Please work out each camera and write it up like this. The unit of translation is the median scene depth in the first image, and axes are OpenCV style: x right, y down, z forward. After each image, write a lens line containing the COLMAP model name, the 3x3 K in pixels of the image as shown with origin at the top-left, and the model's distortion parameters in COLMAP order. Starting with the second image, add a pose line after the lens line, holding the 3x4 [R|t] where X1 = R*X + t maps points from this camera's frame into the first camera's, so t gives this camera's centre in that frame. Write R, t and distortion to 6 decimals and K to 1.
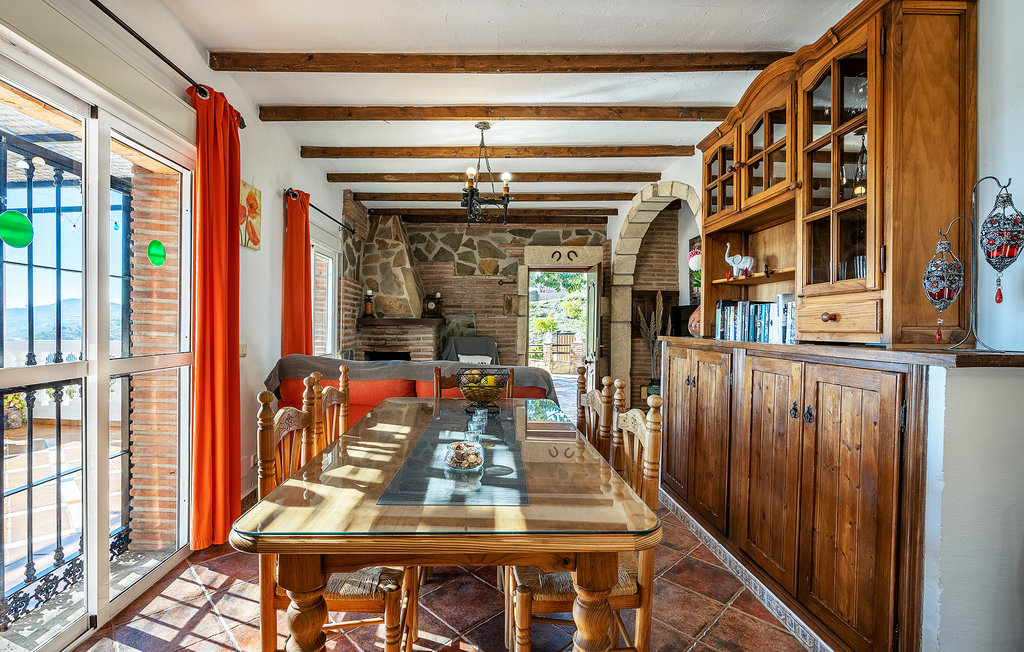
lens RADIAL K [[498.8, 0, 507.6], [0, 498.8, 329.2], [0, 0, 1]] dist [-0.002317, -0.000623]
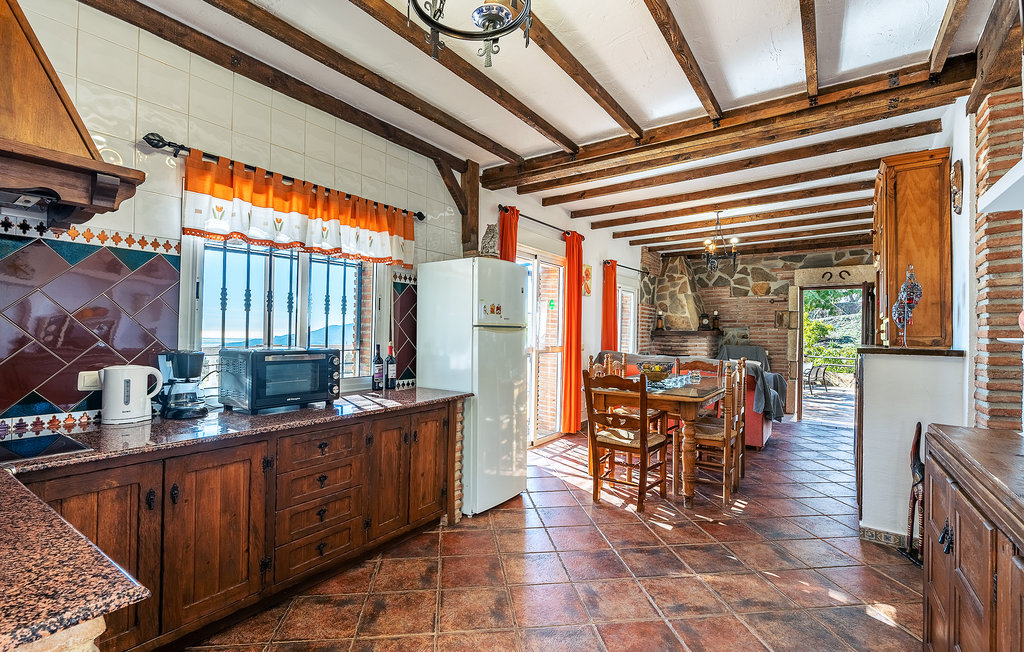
lens RADIAL K [[498.8, 0, 507.6], [0, 498.8, 329.2], [0, 0, 1]] dist [-0.002317, -0.000623]
pose [[0.807986, -0.001251, -0.589200, 0.205654], [-0.012243, 0.999746, -0.018912, 0.005914], [0.589074, 0.022494, 0.807766, -0.403888]]
